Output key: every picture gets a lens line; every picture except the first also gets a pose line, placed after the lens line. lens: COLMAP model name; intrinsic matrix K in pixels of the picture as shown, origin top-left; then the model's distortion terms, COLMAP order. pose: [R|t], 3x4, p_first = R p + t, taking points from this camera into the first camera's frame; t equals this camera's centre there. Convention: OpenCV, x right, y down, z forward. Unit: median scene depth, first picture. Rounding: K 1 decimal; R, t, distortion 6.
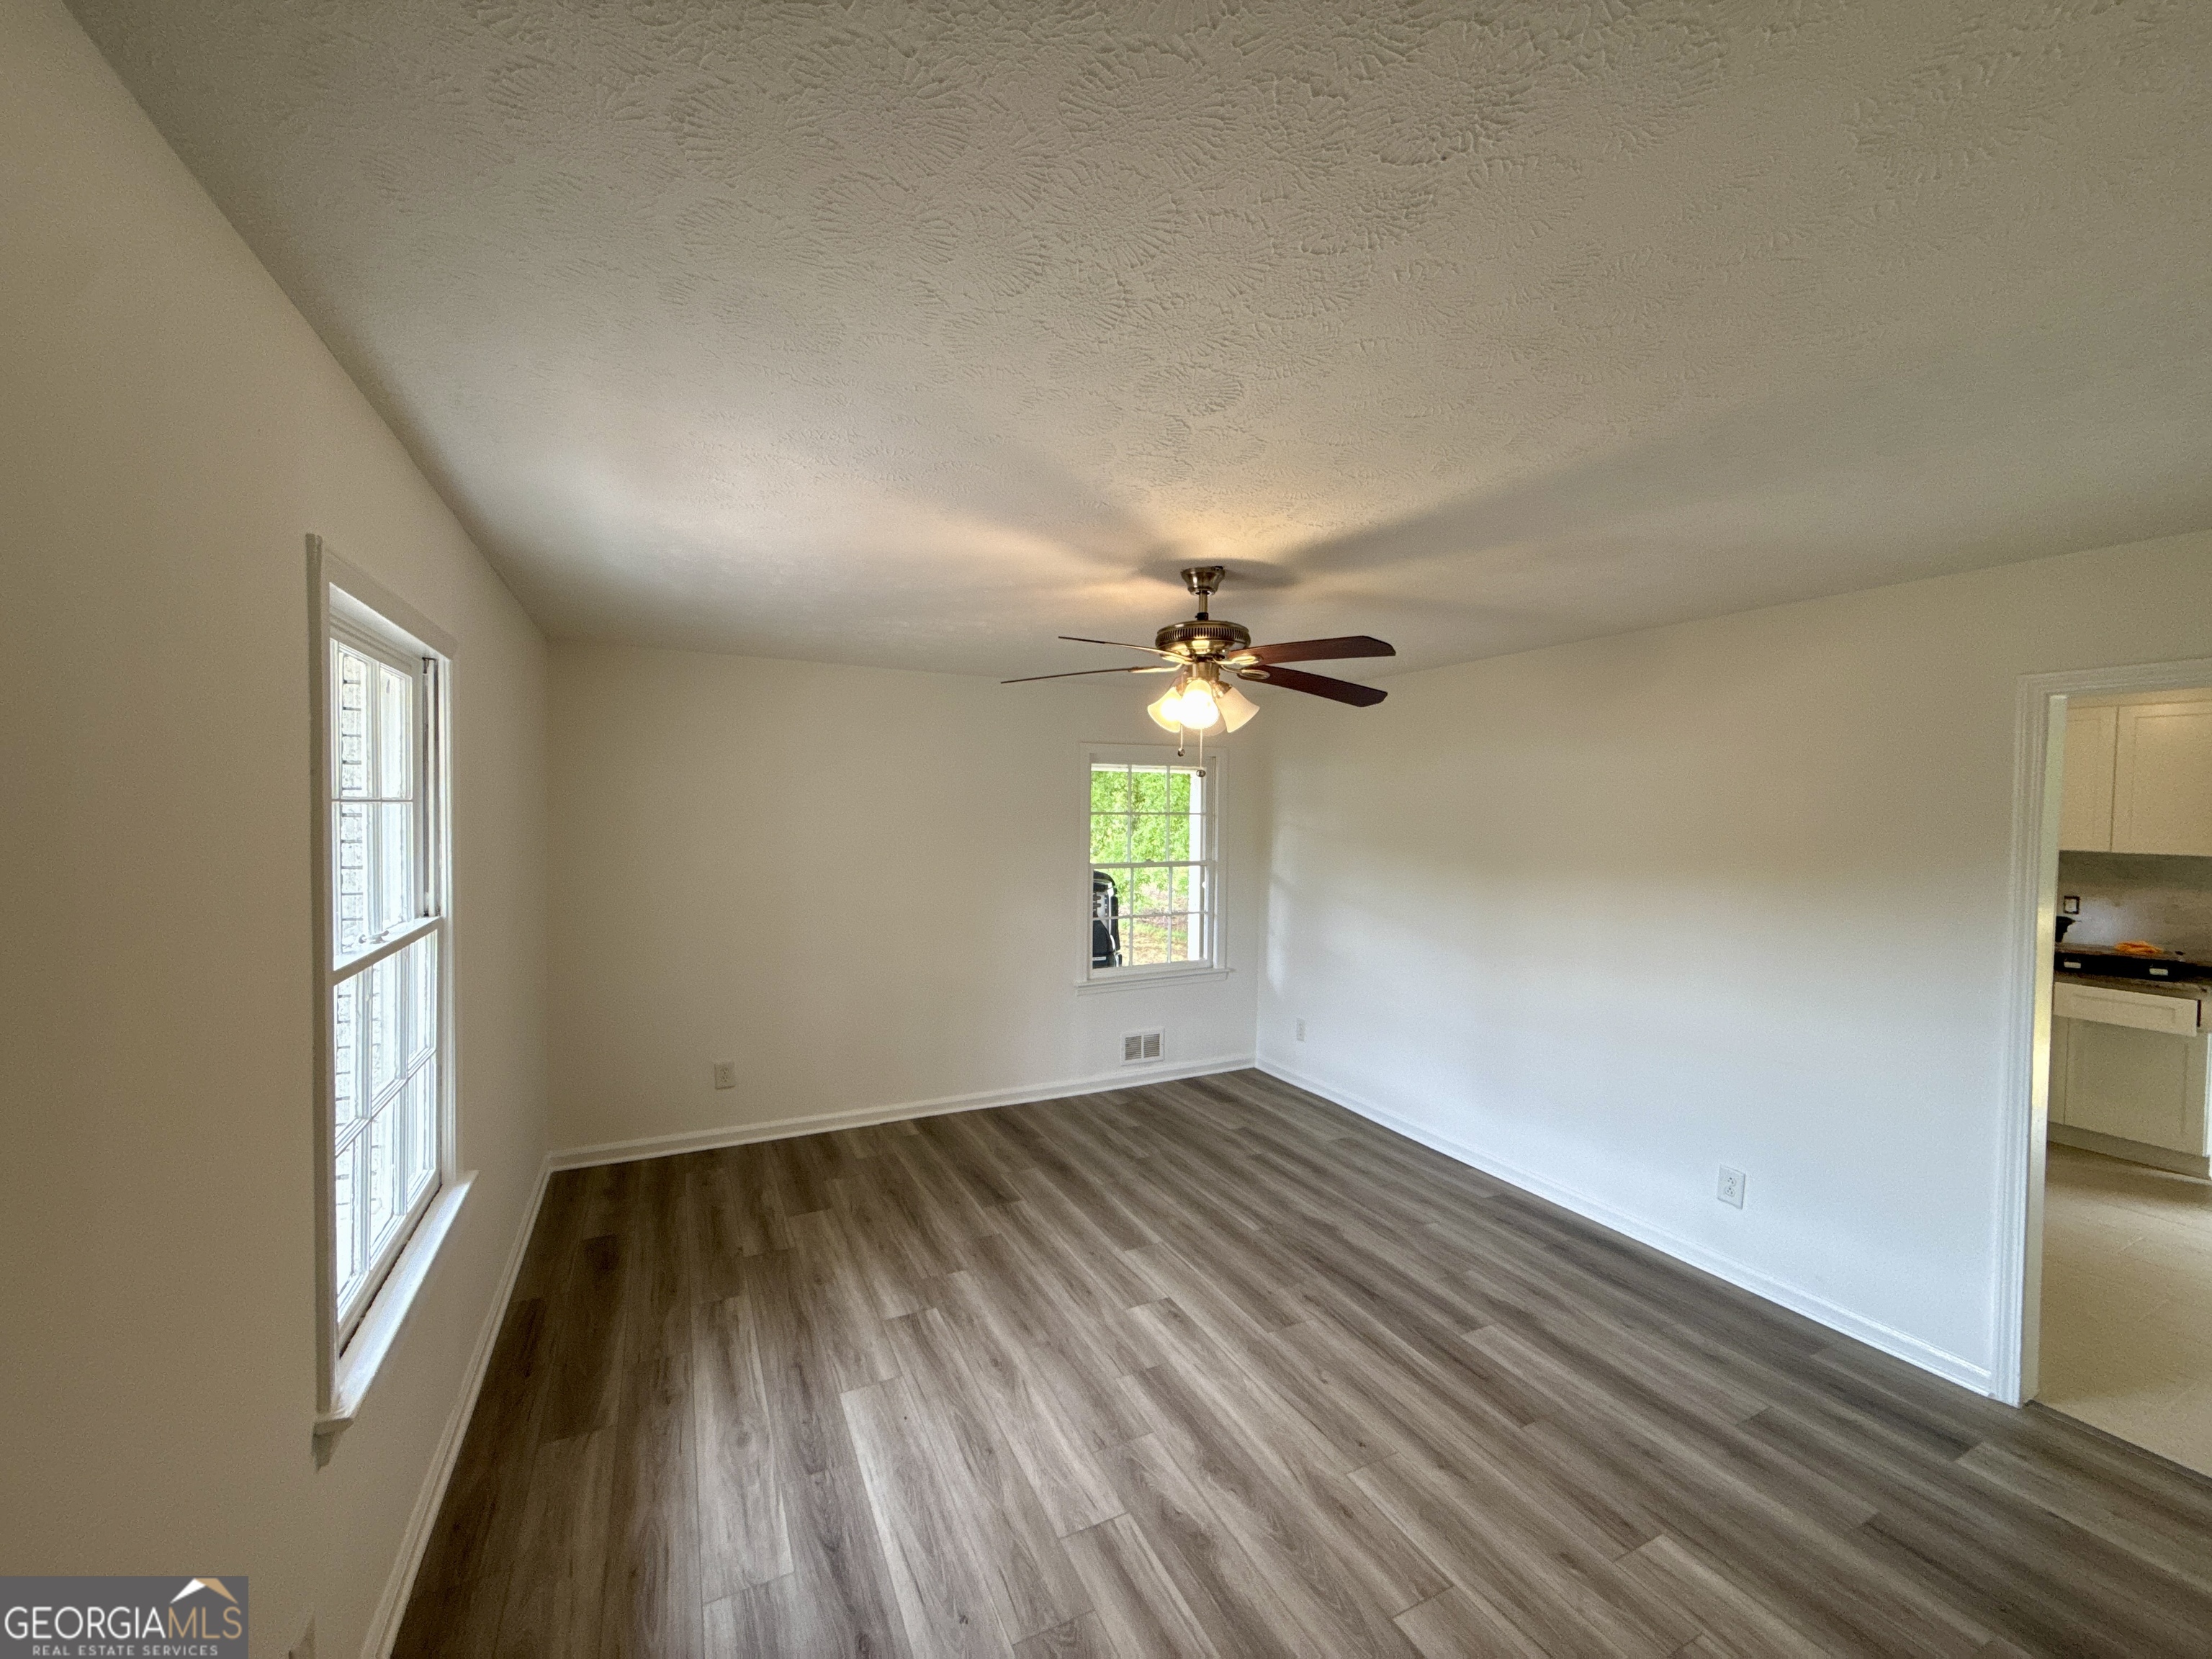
lens RADIAL K [[887.5, 0, 1105.2], [0, 887.5, 824.2], [0, 0, 1]] dist [0.000266, 0.000036]
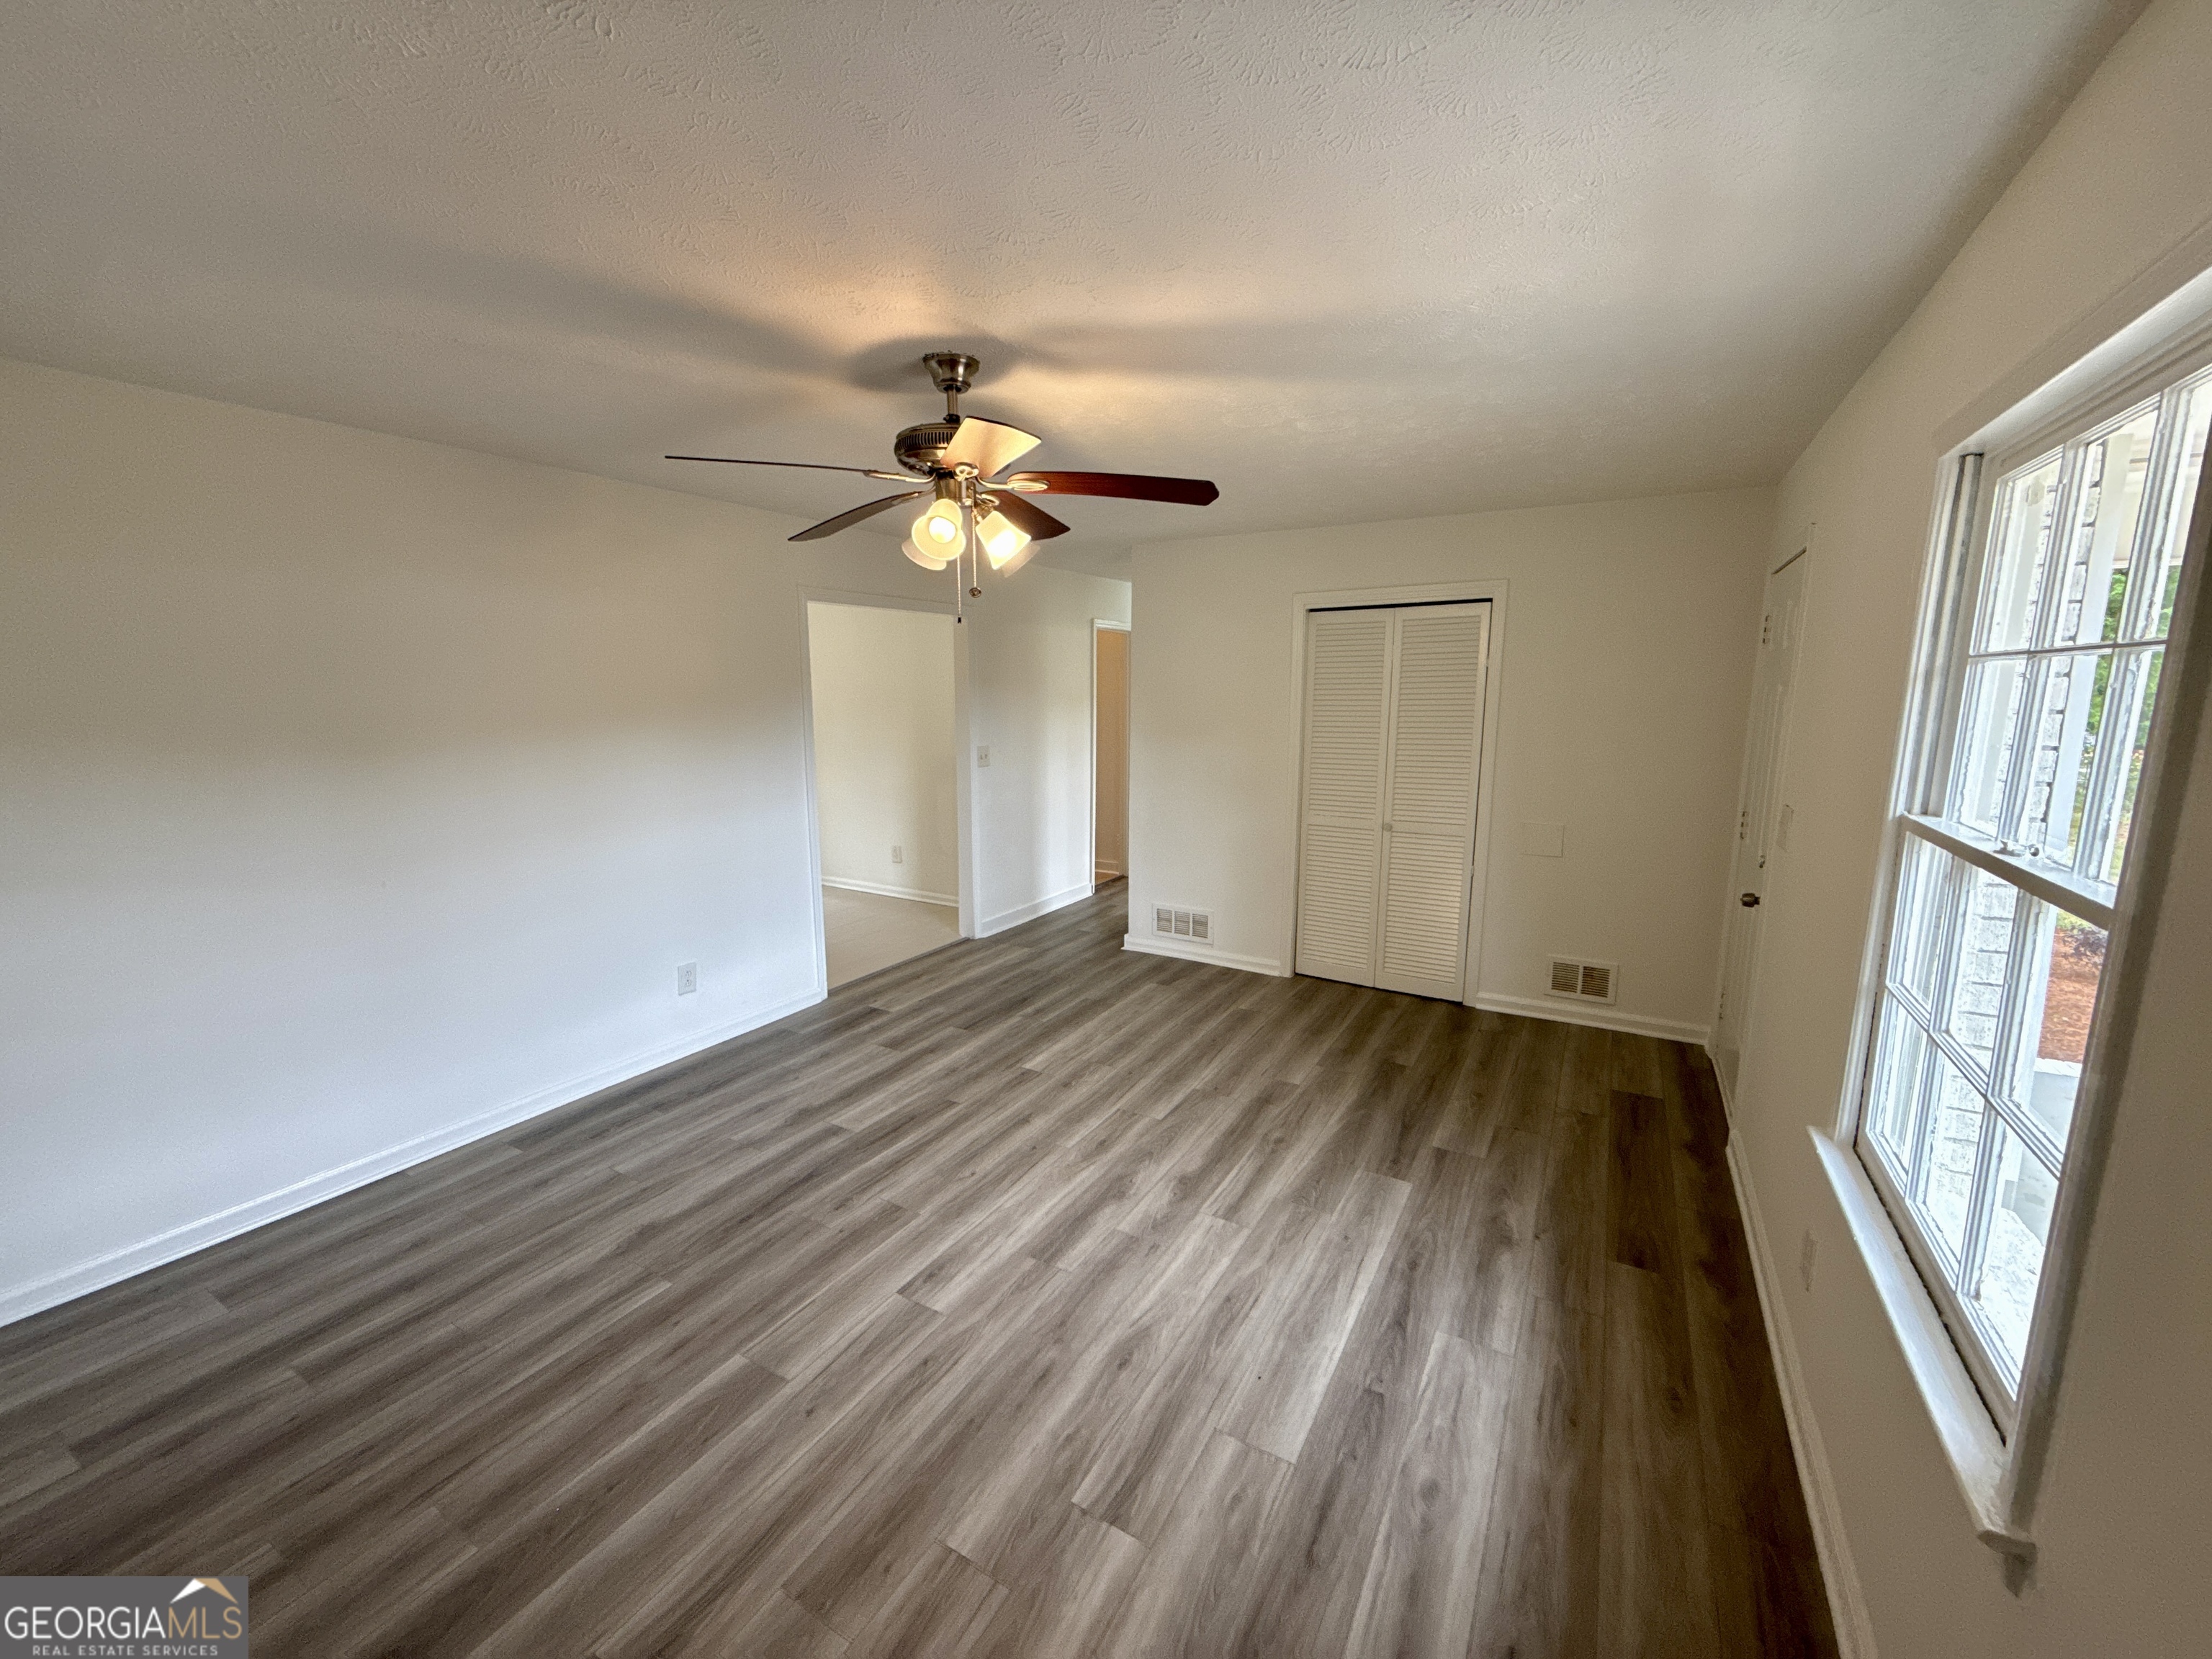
lens RADIAL K [[887.5, 0, 1101.1], [0, 887.5, 834.6], [0, 0, 1]] dist [0.000266, 0.000036]
pose [[-0.557437, -0.152412, 0.816110, -0.727628], [0.005254, 0.982337, 0.187044, -0.017330], [-0.830203, 0.108553, -0.546790, 1.467667]]
